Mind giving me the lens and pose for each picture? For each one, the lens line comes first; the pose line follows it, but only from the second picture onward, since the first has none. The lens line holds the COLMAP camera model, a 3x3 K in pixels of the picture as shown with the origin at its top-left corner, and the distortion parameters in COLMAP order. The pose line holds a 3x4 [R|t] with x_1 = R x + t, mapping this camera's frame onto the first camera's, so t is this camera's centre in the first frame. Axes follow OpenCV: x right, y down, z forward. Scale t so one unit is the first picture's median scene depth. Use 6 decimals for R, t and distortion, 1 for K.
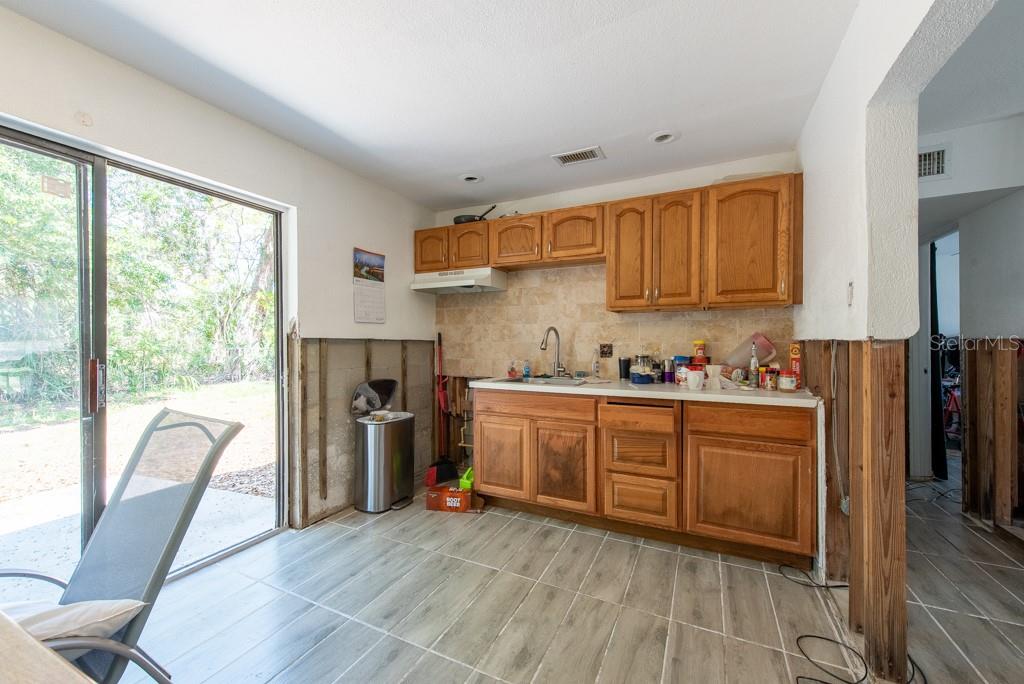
lens RADIAL K [[404.0, 0, 515.7], [0, 404.0, 341.2], [0, 0, 1]] dist [0.000271, -0.001971]
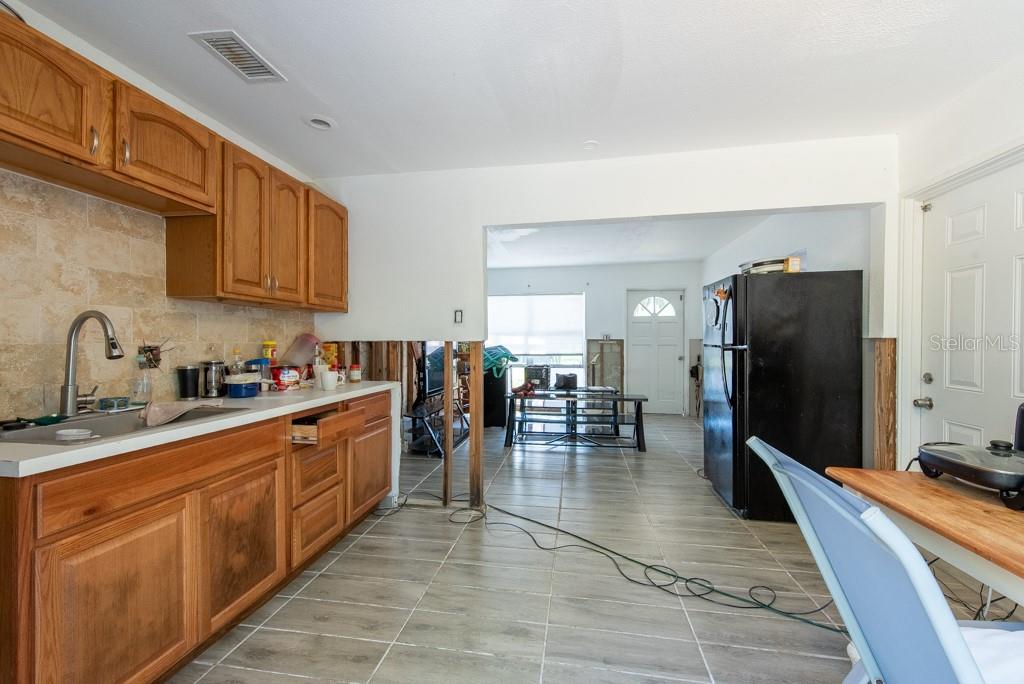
lens RADIAL K [[404.0, 0, 515.1], [0, 404.0, 342.6], [0, 0, 1]] dist [0.000271, -0.001971]
pose [[-0.287242, 0.000272, 0.957858, -0.551069], [-0.002835, 0.999995, -0.001134, 0.001215], [-0.957854, -0.003041, -0.287240, 0.707725]]
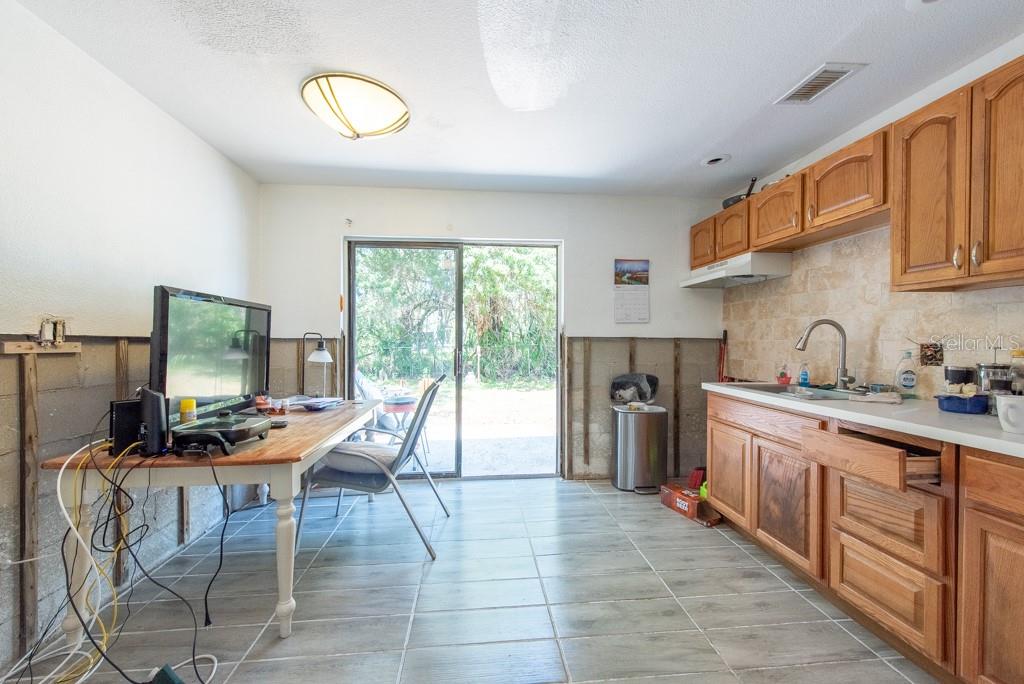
lens RADIAL K [[404.0, 0, 501.5], [0, 404.0, 340.6], [0, 0, 1]] dist [0.000271, -0.001971]
pose [[0.498051, 0.002280, -0.867145, 0.467136], [0.001402, 0.999993, 0.003435, -0.000866], [0.867147, -0.002927, 0.498044, 0.136372]]
